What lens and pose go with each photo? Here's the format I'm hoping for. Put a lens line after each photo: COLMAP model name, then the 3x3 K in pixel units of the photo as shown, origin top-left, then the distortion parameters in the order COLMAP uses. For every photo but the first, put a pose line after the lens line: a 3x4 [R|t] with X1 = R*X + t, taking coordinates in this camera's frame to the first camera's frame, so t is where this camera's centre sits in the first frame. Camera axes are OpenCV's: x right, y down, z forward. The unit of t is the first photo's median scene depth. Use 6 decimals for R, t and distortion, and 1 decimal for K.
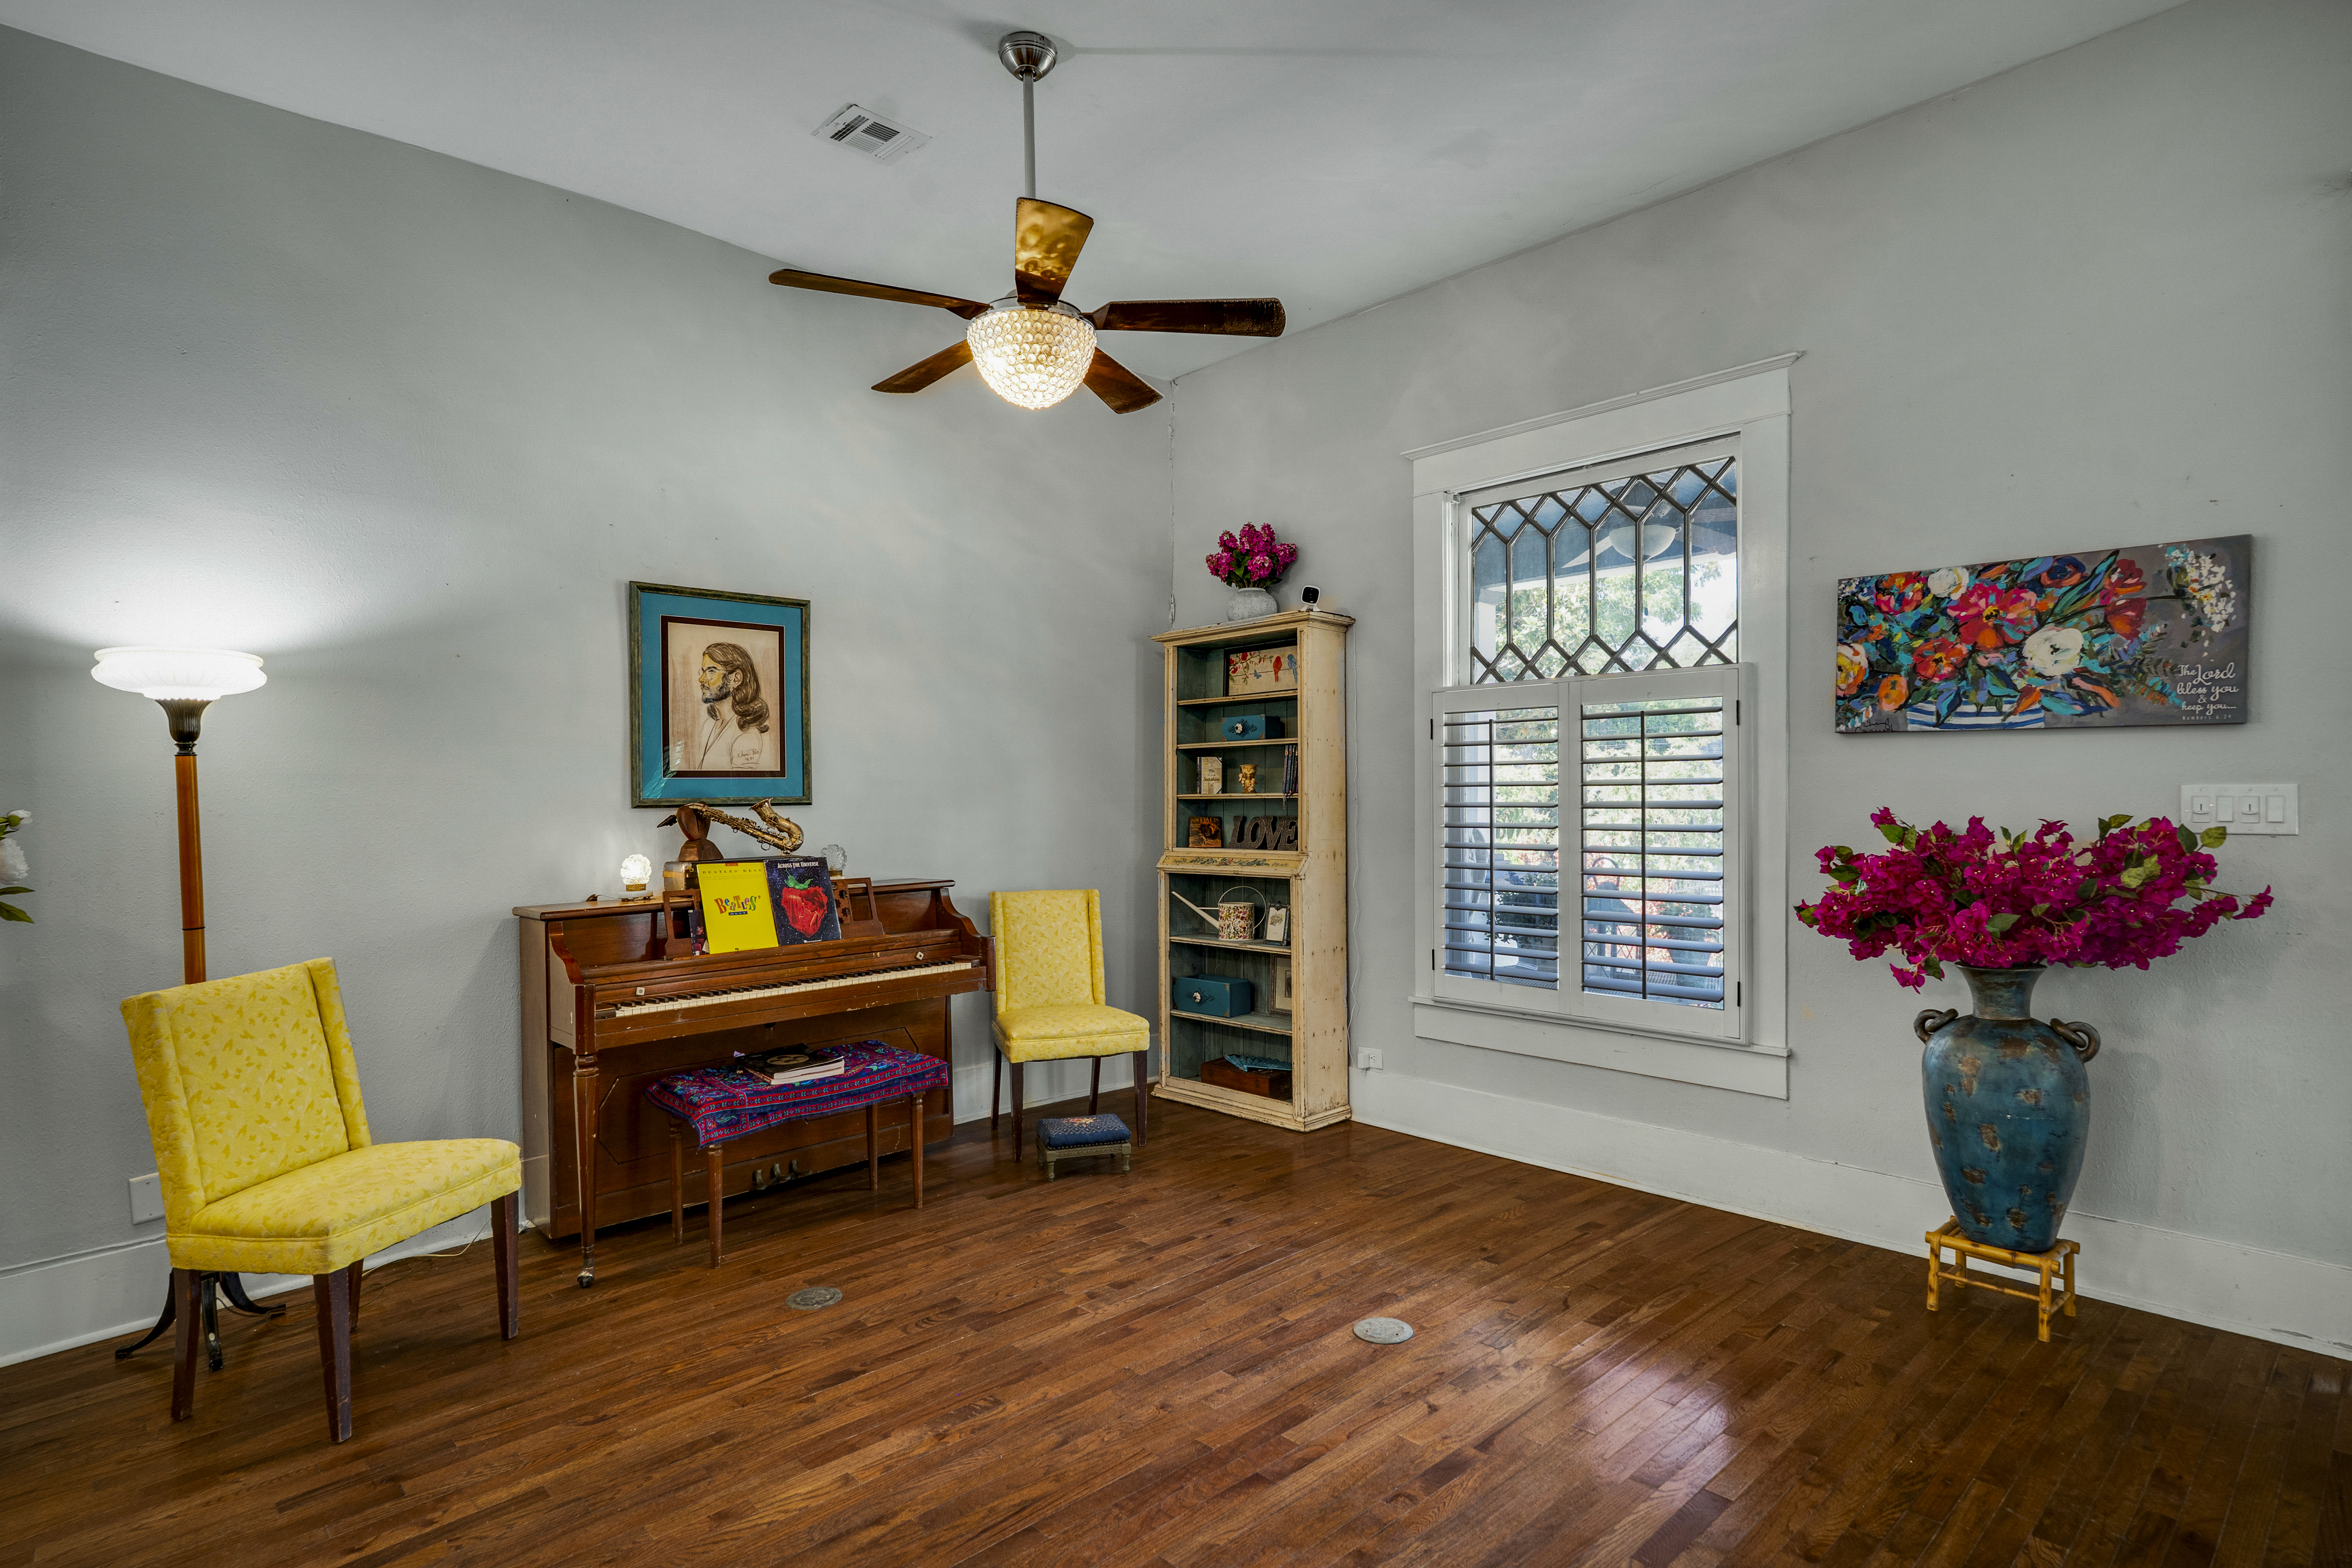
lens RADIAL K [[1210.5, 0, 1175.8], [0, 1210.5, 766.9], [0, 0, 1]] dist [0.029198, -0.000053]
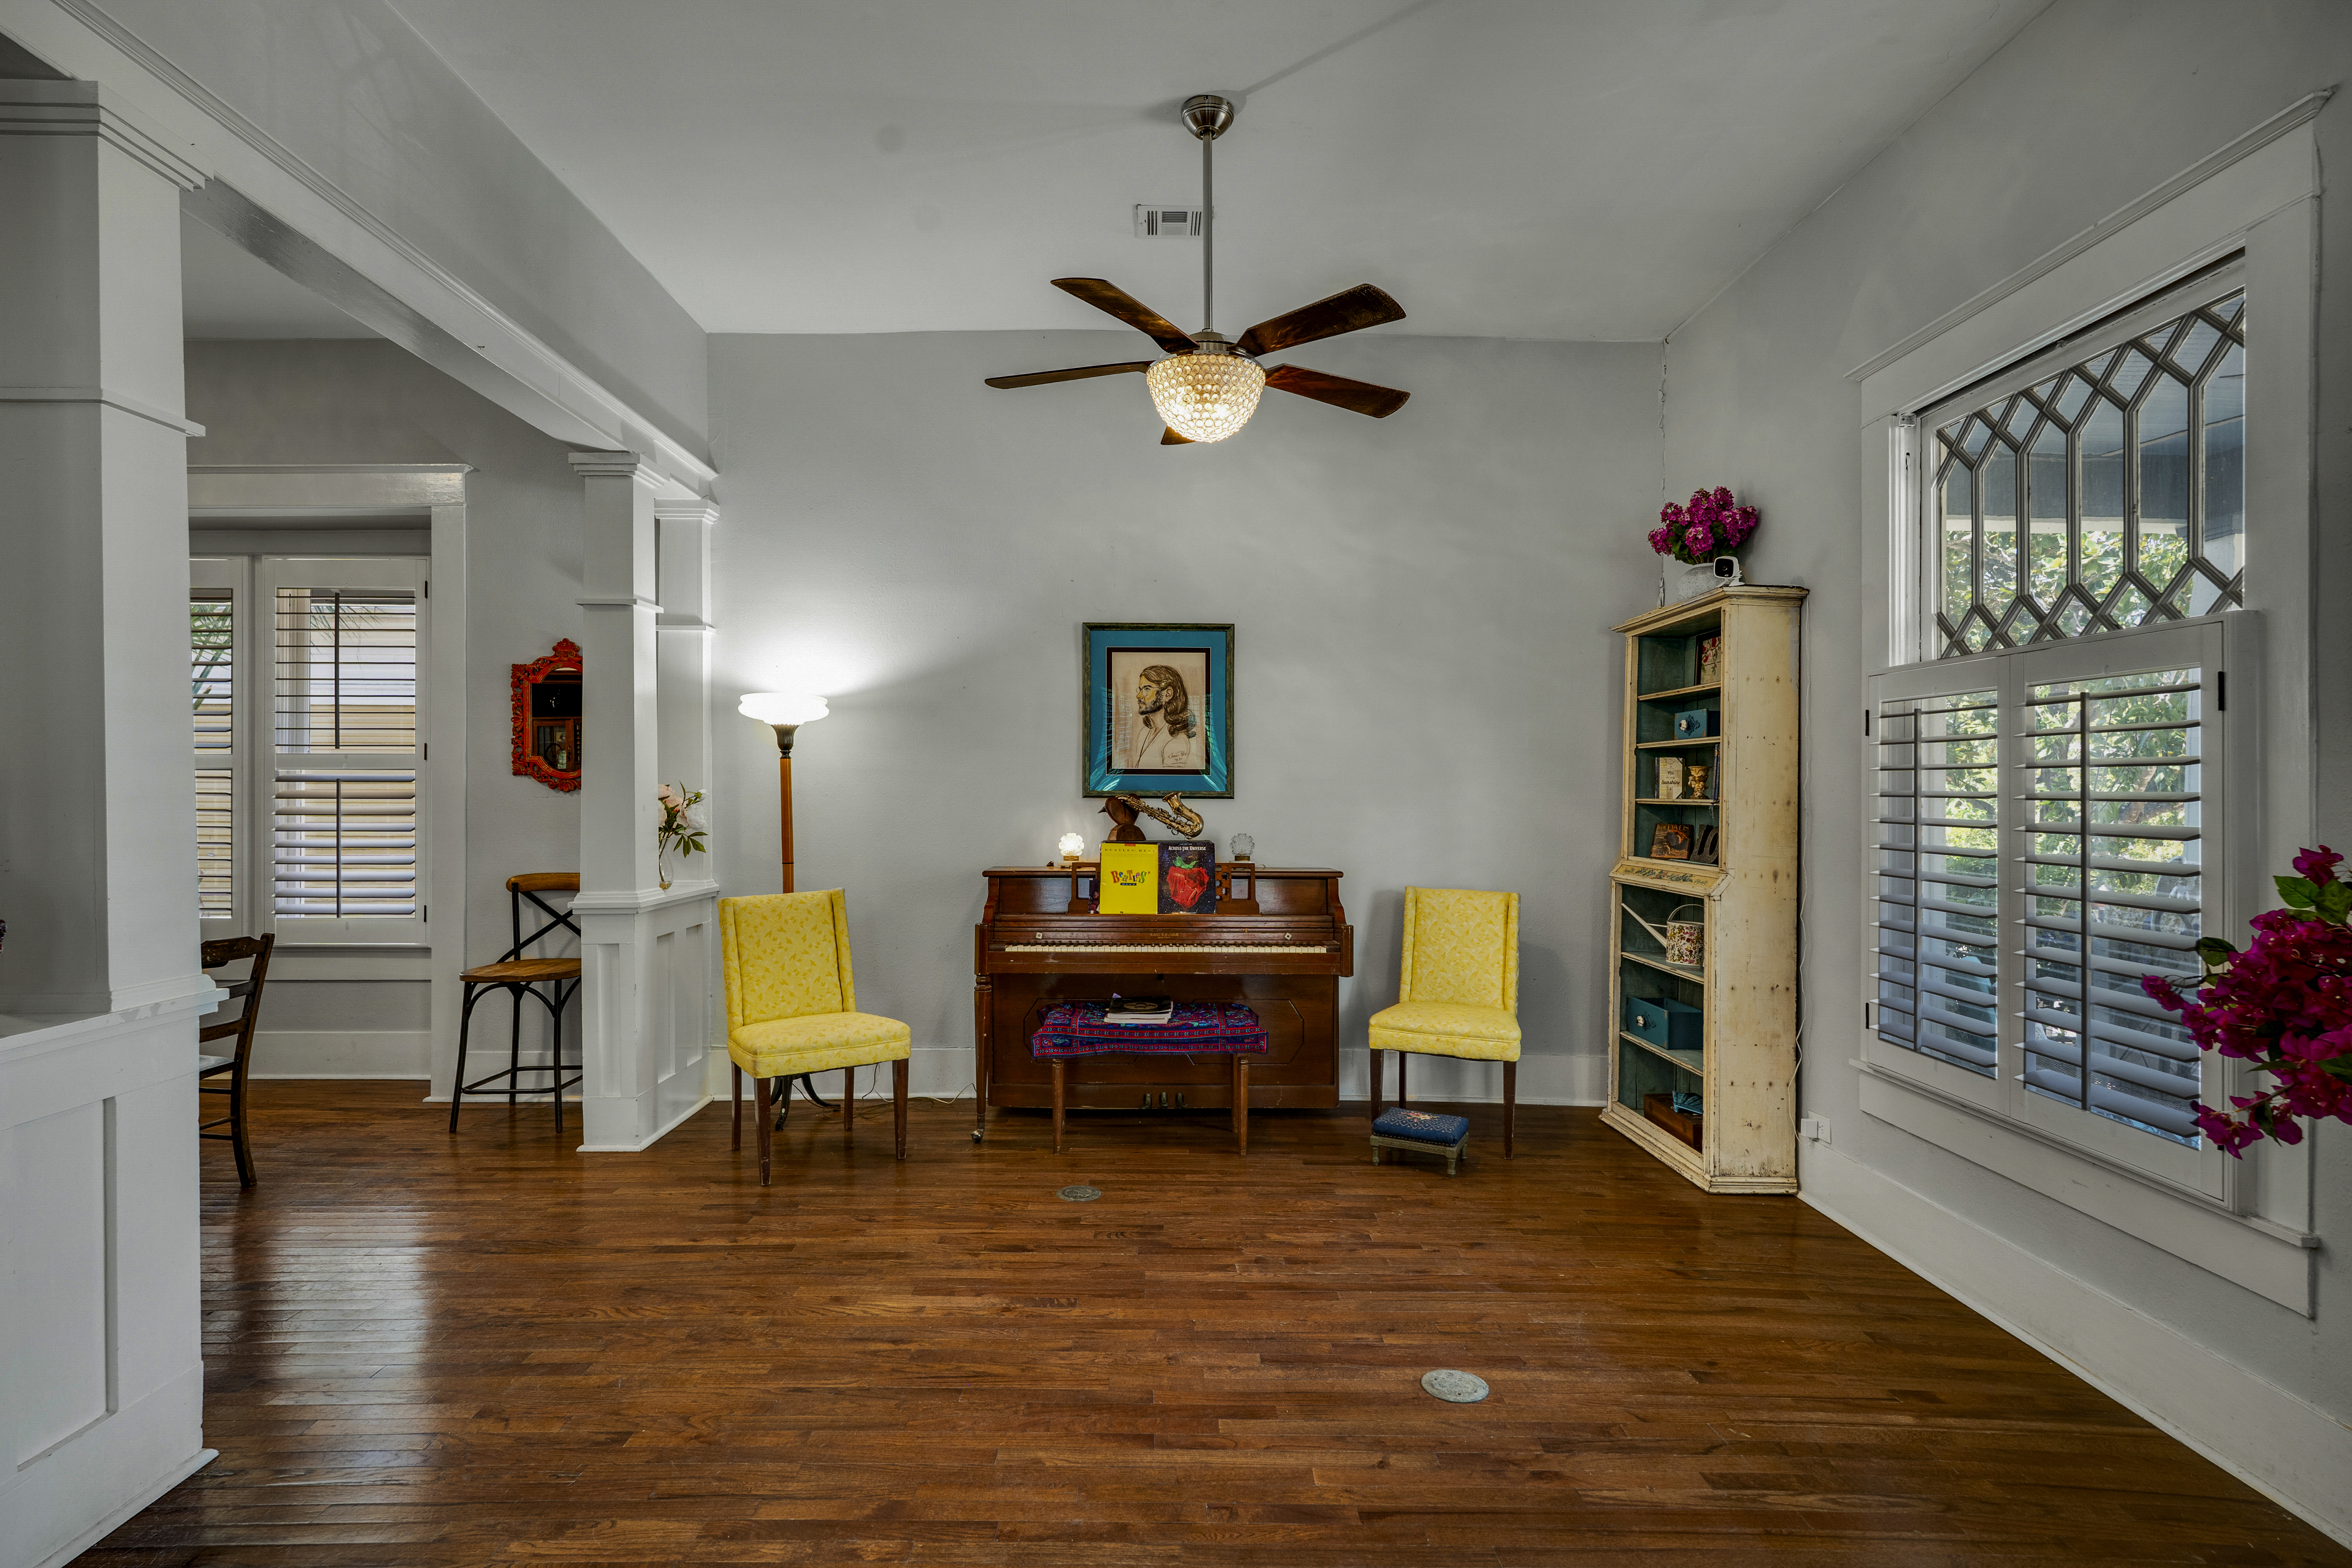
lens RADIAL K [[1142.1, 0, 1176.0], [0, 1142.1, 784.0], [0, 0, 1]] dist [0.024813, -0.000651]
pose [[0.732035, 0.016479, -0.681068, 0.449788], [-0.004515, 0.999803, 0.019337, -0.004456], [0.681252, -0.011080, 0.731965, 0.171419]]
